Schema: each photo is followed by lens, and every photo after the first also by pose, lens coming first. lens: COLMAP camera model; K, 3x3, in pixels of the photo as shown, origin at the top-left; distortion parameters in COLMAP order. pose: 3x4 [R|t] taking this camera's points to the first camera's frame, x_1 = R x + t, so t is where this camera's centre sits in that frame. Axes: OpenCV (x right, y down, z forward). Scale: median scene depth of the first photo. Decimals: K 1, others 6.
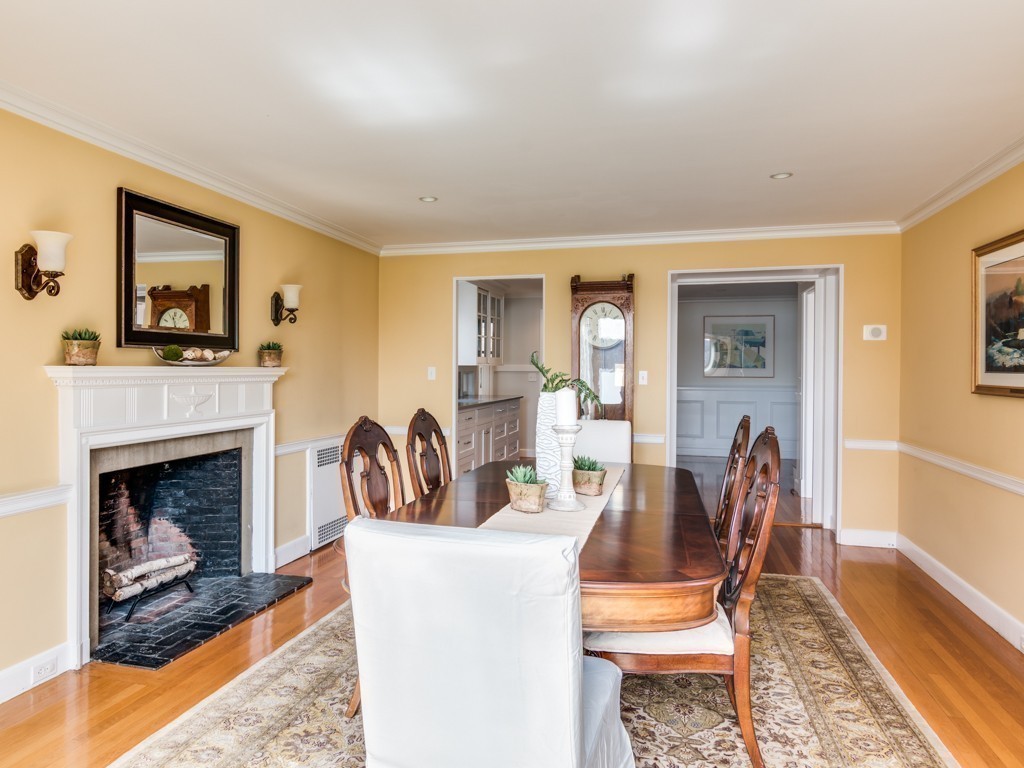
lens RADIAL K [[619.2, 0, 516.4], [0, 619.2, 374.5], [0, 0, 1]] dist [0.003414, 0.004308]
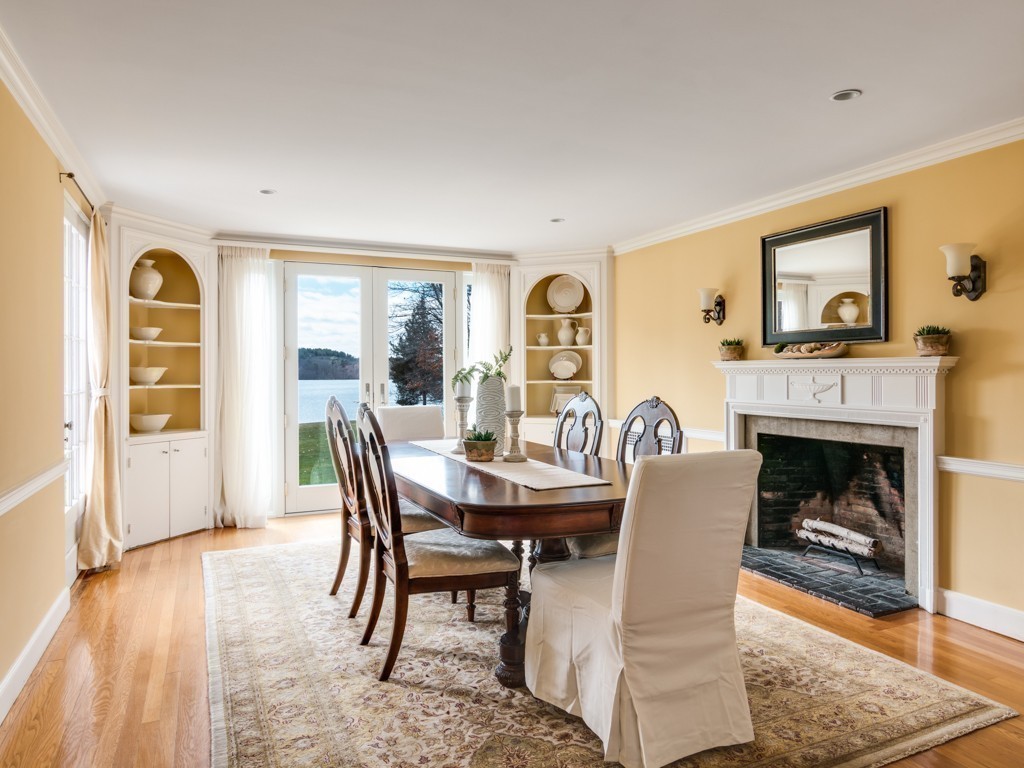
lens RADIAL K [[682.8, 0, 512.4], [0, 682.8, 370.4], [0, 0, 1]] dist [-0.005803, -0.001094]
pose [[-0.773422, -0.008461, -0.633835, 0.683712], [-0.008489, 0.999959, -0.002990, 0.015675], [0.633835, 0.003068, -0.773462, 1.556142]]
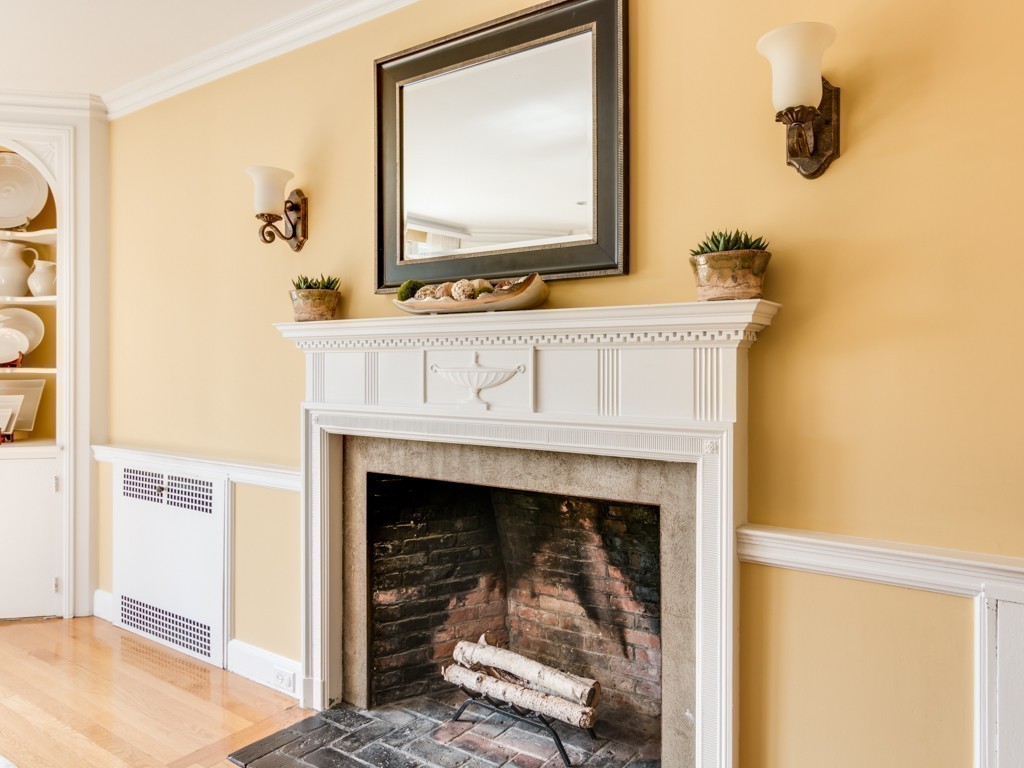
lens RADIAL K [[714.1, 0, 535.9], [0, 714.1, 367.1], [0, 0, 1]] dist [-0.003580, 0.001013]
pose [[-0.357852, -0.007326, -0.933750, 0.028263], [-0.009981, 0.999942, -0.004020, 0.032178], [0.933725, 0.007881, -0.357904, 1.211373]]
